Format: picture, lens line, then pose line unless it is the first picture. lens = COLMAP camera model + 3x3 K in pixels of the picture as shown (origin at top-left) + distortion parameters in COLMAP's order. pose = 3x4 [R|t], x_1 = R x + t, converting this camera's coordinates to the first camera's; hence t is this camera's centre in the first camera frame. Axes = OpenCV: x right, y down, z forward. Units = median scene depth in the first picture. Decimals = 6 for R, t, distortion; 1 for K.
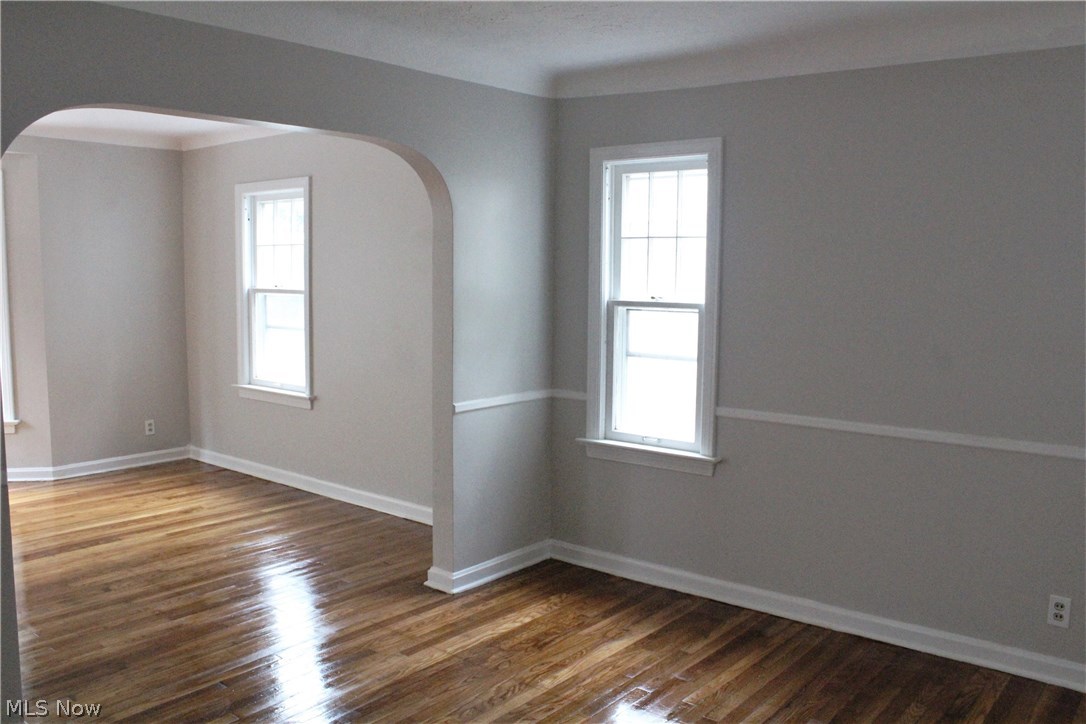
lens RADIAL K [[924.8, 0, 543.0], [0, 924.8, 362.0], [0, 0, 1]] dist [-0.160910, 0.141926]
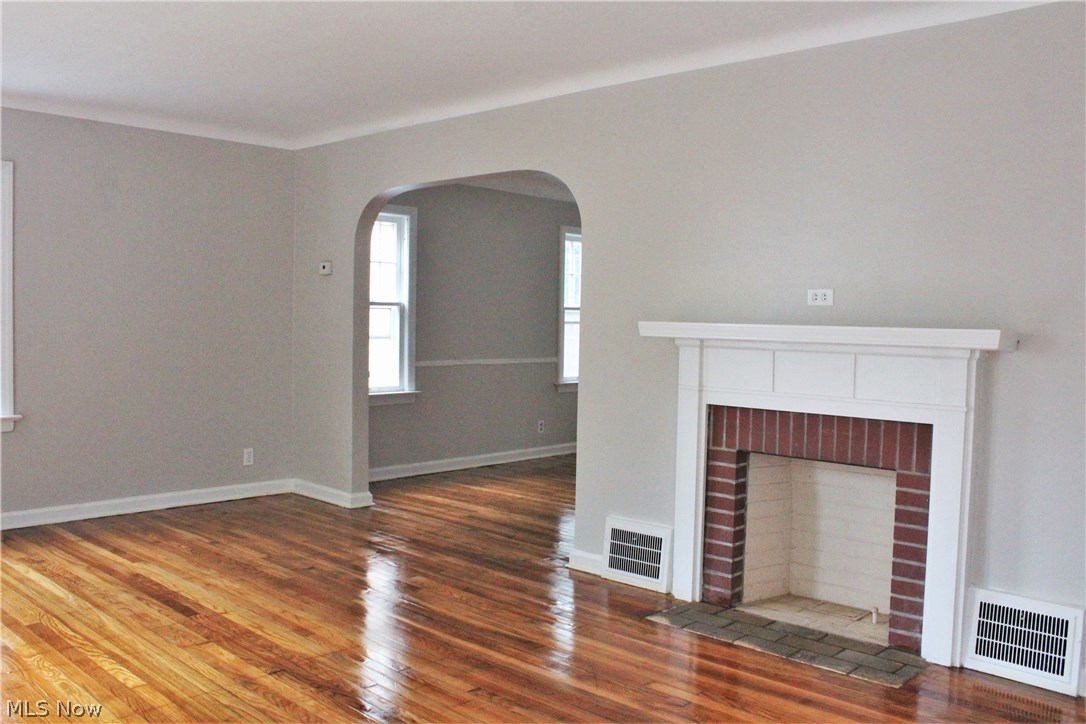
lens RADIAL K [[924.8, 0, 543.0], [0, 924.8, 362.0], [0, 0, 1]] dist [-0.160910, 0.141926]
pose [[0.073817, -0.059657, 0.995486, -1.504784], [0.083998, 0.995034, 0.053402, -0.024396], [-0.993728, 0.079676, 0.078462, 0.607764]]
